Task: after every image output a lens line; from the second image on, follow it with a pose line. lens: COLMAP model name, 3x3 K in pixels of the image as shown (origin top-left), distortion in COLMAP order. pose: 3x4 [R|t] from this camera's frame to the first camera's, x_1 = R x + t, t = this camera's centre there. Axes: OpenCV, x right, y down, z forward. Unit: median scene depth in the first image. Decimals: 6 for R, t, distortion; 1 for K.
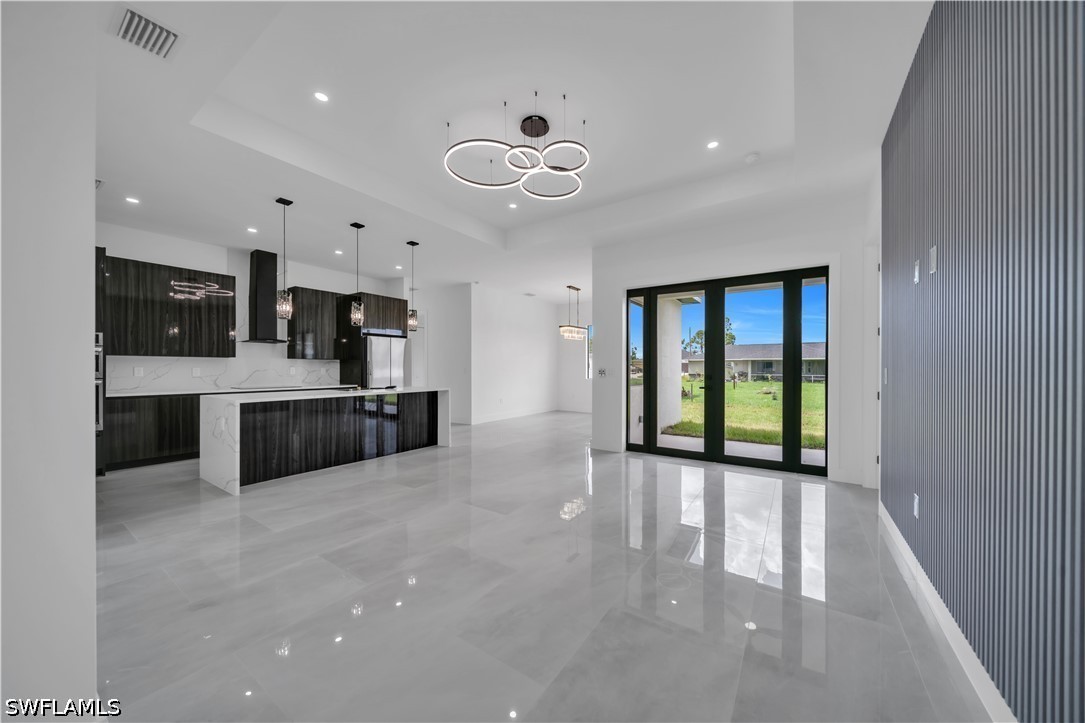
lens RADIAL K [[373.8, 0, 544.0], [0, 373.8, 367.8], [0, 0, 1]] dist [-0.000741, -0.000330]
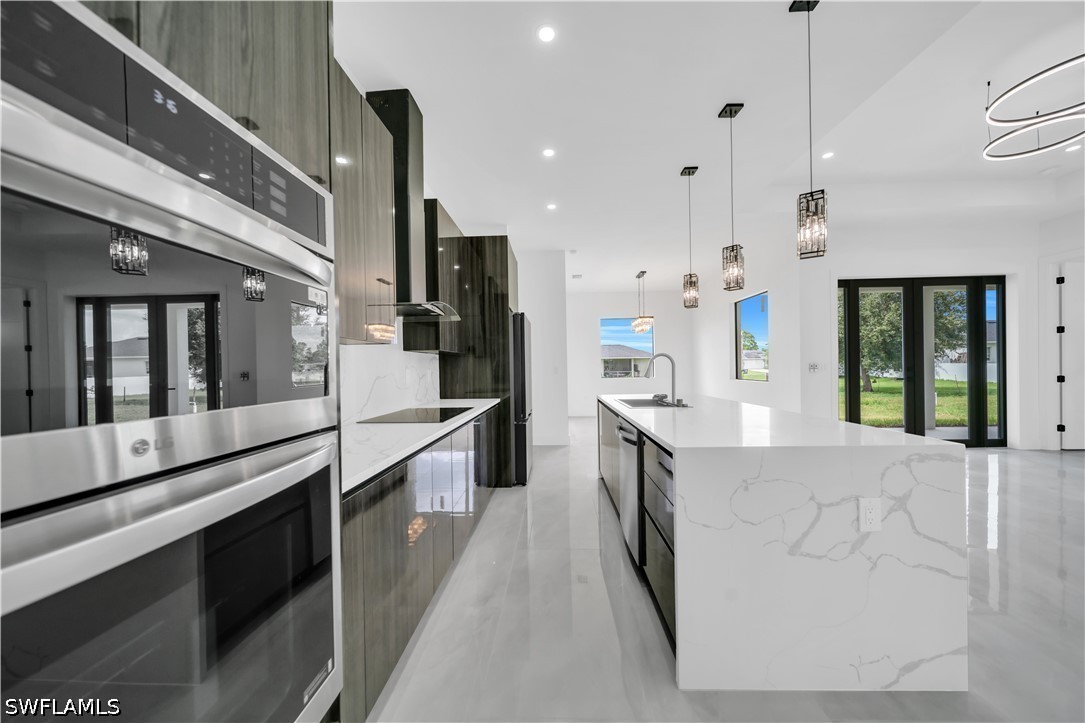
lens RADIAL K [[373.8, 0, 546.8], [0, 373.8, 367.6], [0, 0, 1]] dist [-0.000741, -0.000330]
pose [[0.847315, -0.018007, 0.530785, -0.622595], [0.020389, 0.999791, 0.001370, -0.000900], [-0.530699, 0.009662, 0.847505, 0.403481]]
